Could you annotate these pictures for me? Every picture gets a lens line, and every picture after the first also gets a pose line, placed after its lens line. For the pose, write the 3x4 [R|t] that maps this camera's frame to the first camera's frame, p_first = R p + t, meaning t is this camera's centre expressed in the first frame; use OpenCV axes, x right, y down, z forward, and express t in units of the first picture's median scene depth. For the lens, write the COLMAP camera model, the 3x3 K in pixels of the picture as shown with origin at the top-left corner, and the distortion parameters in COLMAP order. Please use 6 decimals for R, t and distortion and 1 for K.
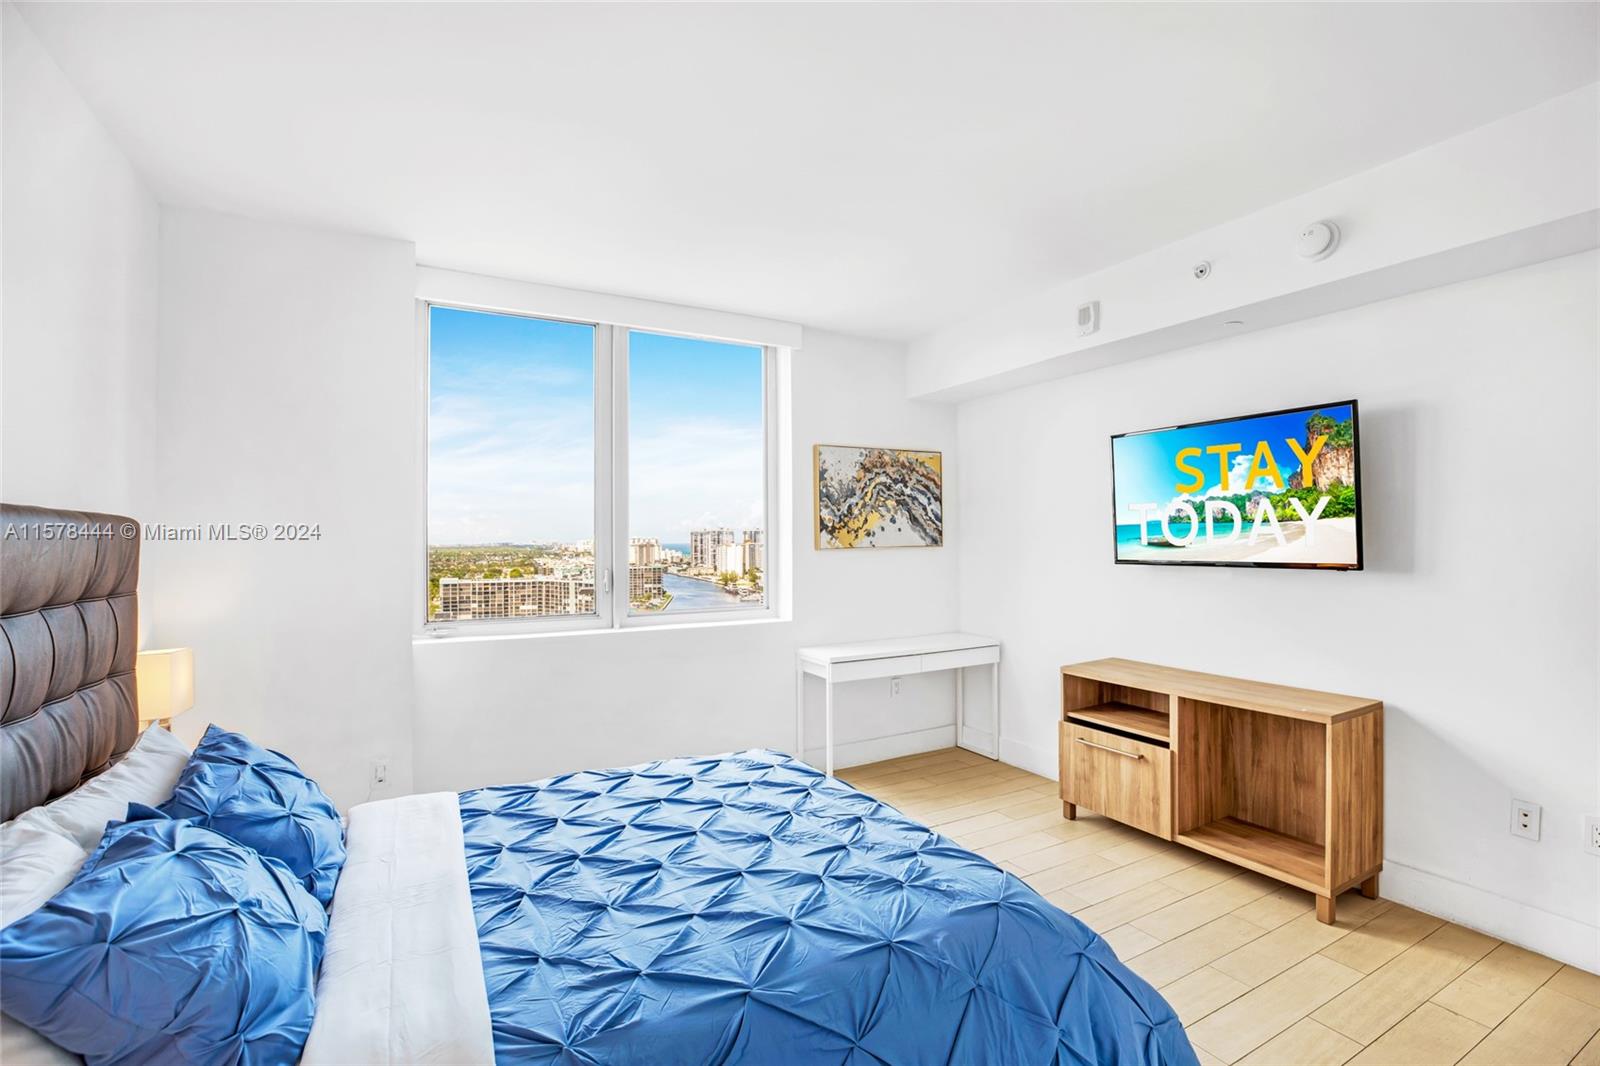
lens RADIAL K [[733.5, 0, 805.9], [0, 733.5, 540.3], [0, 0, 1]] dist [-0.043187, 0.010850]
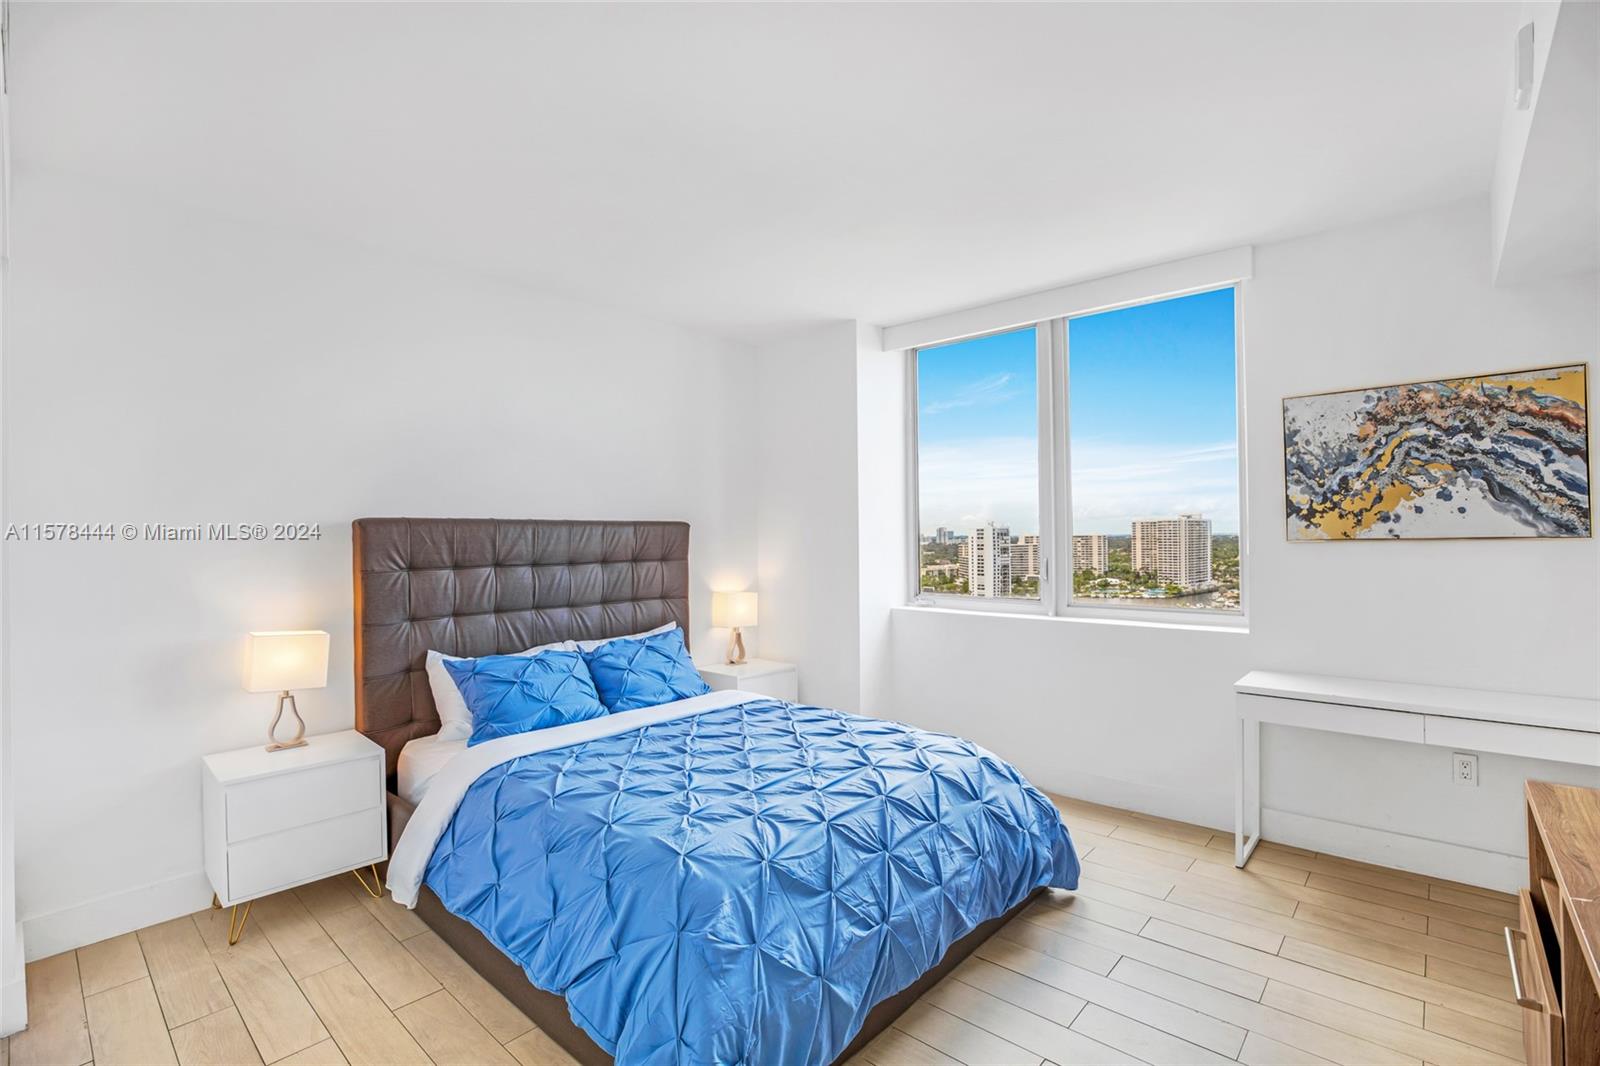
lens RADIAL K [[733.5, 0, 815.7], [0, 733.5, 539.8], [0, 0, 1]] dist [-0.043187, 0.010850]
pose [[0.324215, 0.007170, -0.945956, 0.530935], [0.009577, 0.999895, 0.010861, -0.001382], [0.945935, -0.012581, 0.324112, 0.313640]]
